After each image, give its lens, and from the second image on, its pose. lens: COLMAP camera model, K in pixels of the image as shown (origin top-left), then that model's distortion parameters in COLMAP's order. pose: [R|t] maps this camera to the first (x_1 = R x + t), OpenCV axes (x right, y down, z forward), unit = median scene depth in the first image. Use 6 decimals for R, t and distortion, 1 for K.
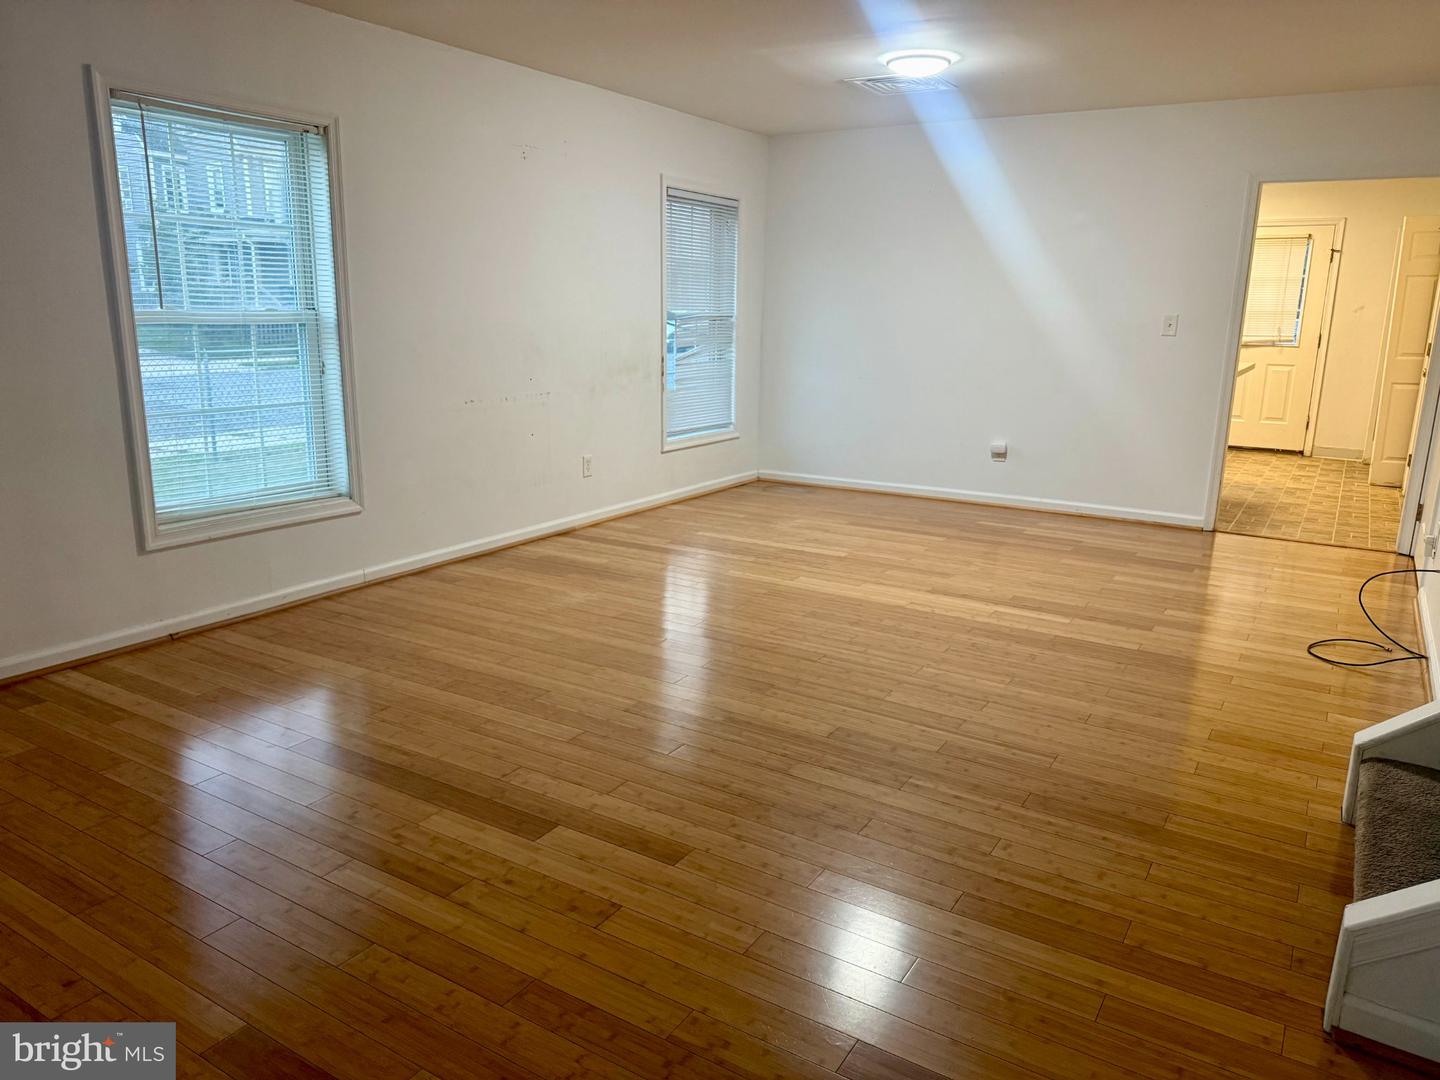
lens RADIAL K [[999.7, 0, 715.4], [0, 999.7, 540.5], [0, 0, 1]] dist [0.045193, -0.006583]
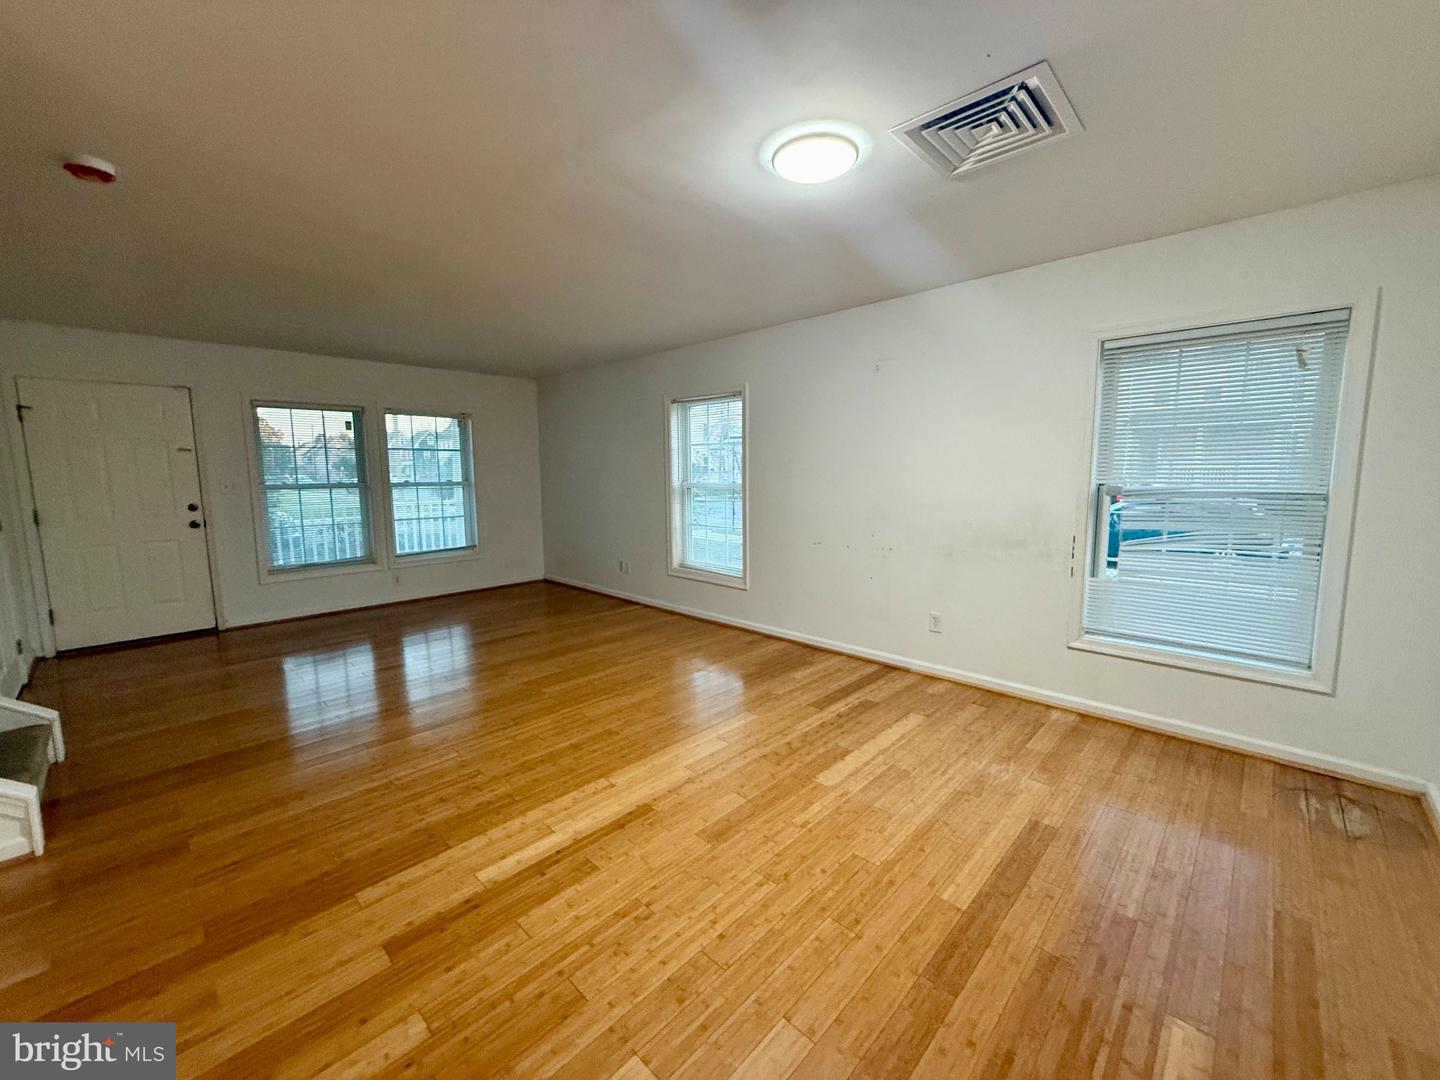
lens RADIAL K [[576.1, 0, 715.1], [0, 576.1, 535.1], [0, 0, 1]] dist [-0.001704, 0.000341]
pose [[-0.201849, 0.098954, -0.974405, 0.667795], [-0.219260, 0.965067, 0.143425, -0.260153], [0.954558, 0.242599, -0.173101, 1.094361]]
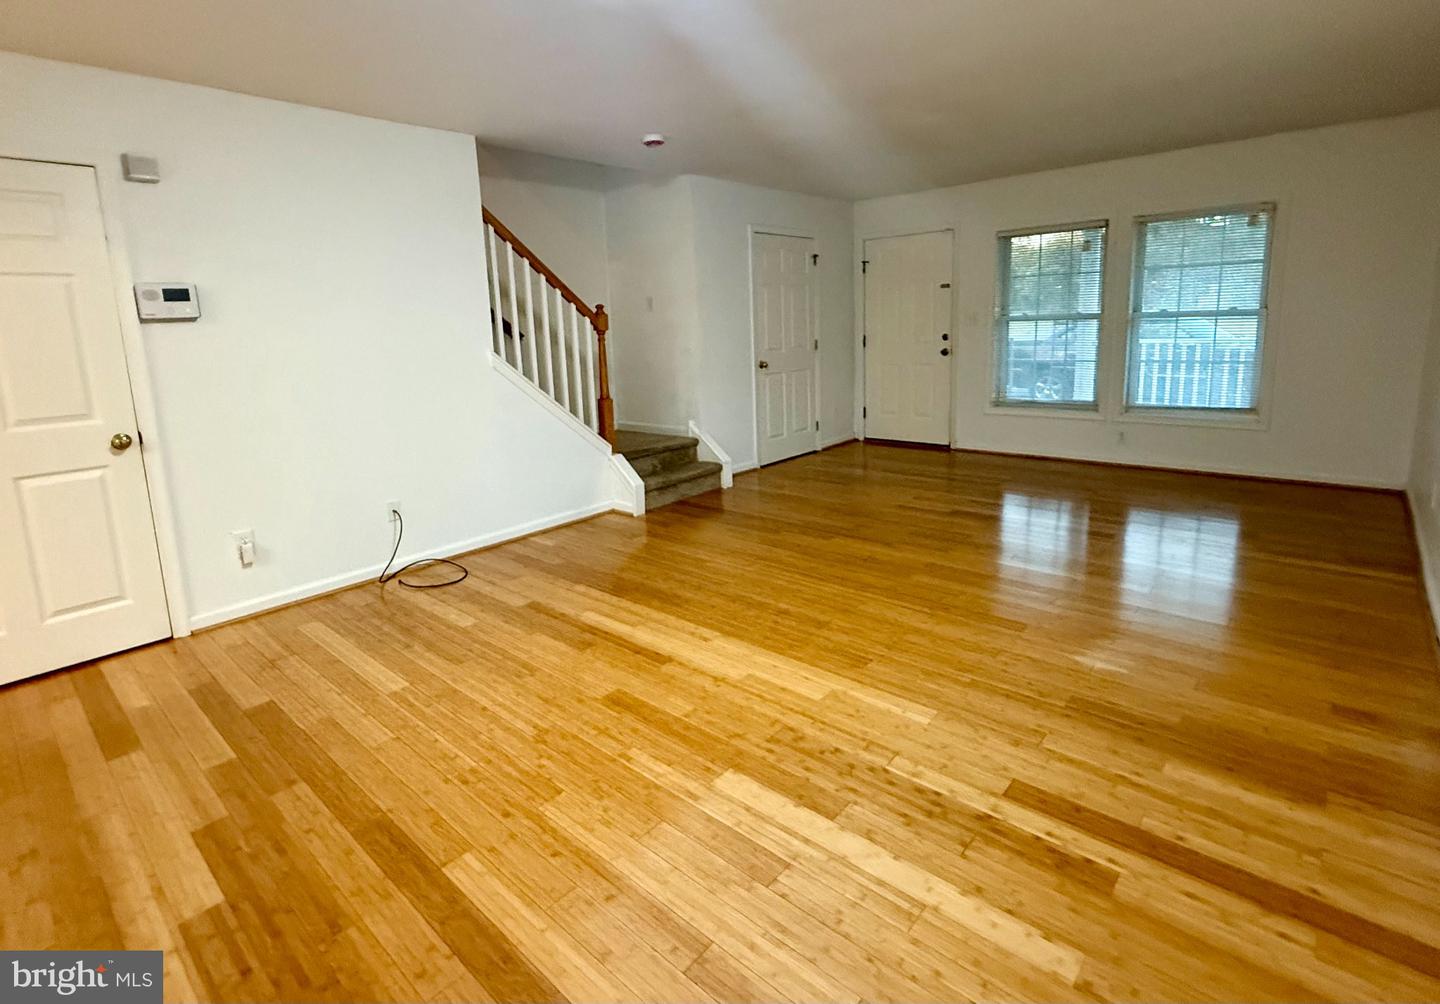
lens RADIAL K [[707.1, 0, 697.0], [0, 707.1, 437.6], [0, 0, 1]] dist [-0.003055, 0.000234]
pose [[-0.983476, -0.004498, 0.180983, 0.084757], [0.066847, 0.920026, 0.386114, -0.355974], [-0.168246, 0.391832, -0.904522, 1.476520]]
